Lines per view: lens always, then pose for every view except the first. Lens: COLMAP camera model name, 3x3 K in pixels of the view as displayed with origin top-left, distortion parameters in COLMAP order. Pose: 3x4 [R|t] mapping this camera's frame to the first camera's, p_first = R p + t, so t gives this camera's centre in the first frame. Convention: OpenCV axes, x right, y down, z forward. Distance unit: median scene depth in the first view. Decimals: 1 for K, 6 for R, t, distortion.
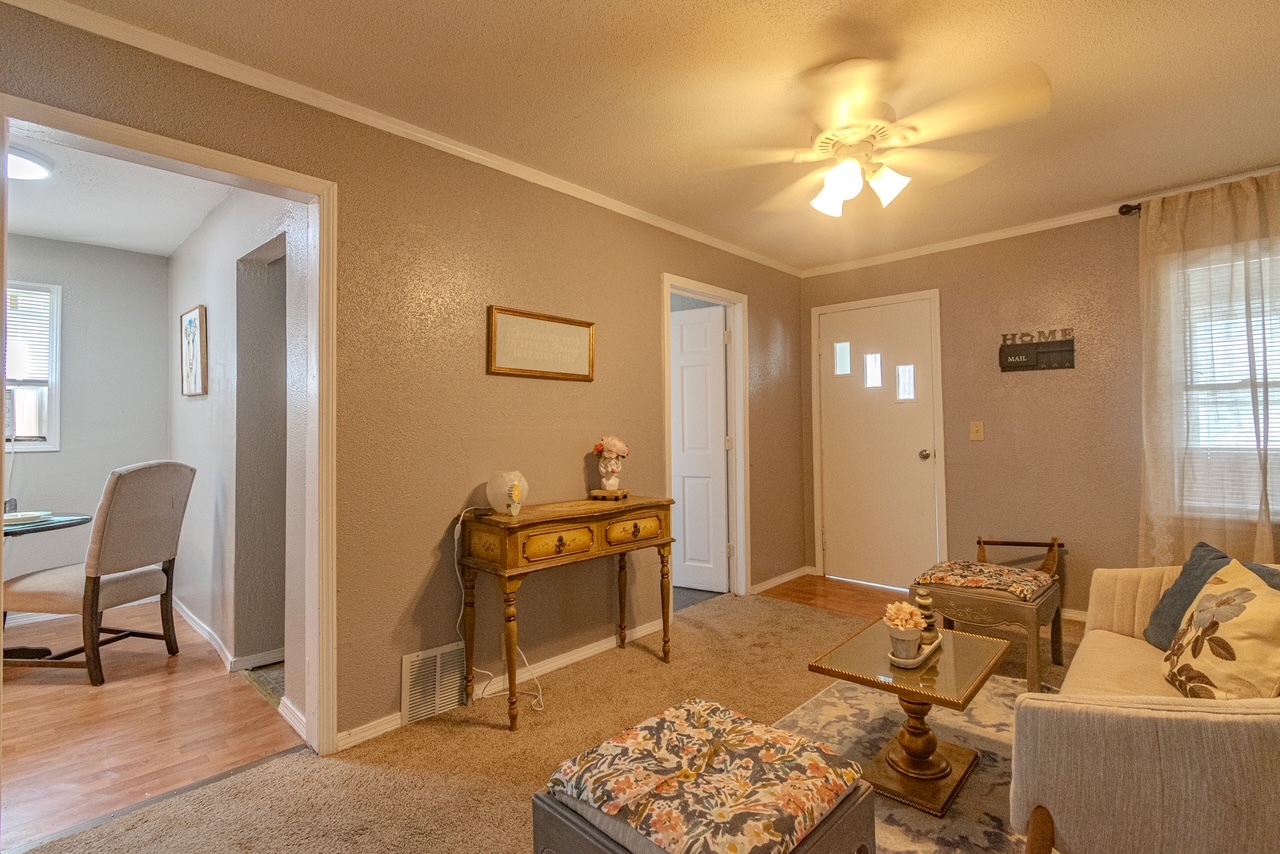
lens RADIAL K [[584.4, 0, 592.9], [0, 584.4, 417.6], [0, 0, 1]] dist [0.002448, -0.000982]
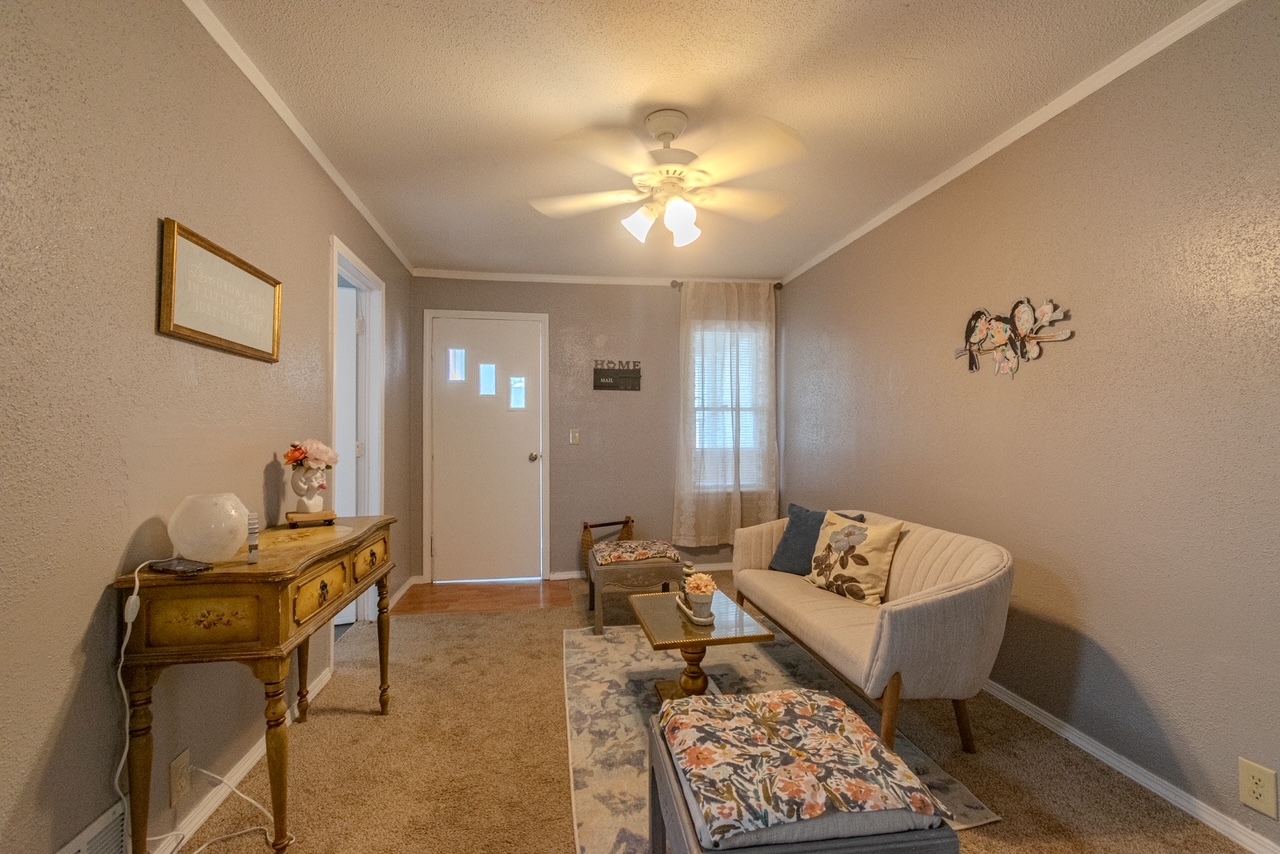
lens RADIAL K [[584.4, 0, 635.1], [0, 584.4, 432.9], [0, 0, 1]] dist [0.002448, -0.000982]
pose [[0.592016, 0.011276, 0.805847, -0.406929], [-0.022557, 0.999742, 0.002583, 0.014903], [-0.805610, -0.019706, 0.592118, 0.287190]]
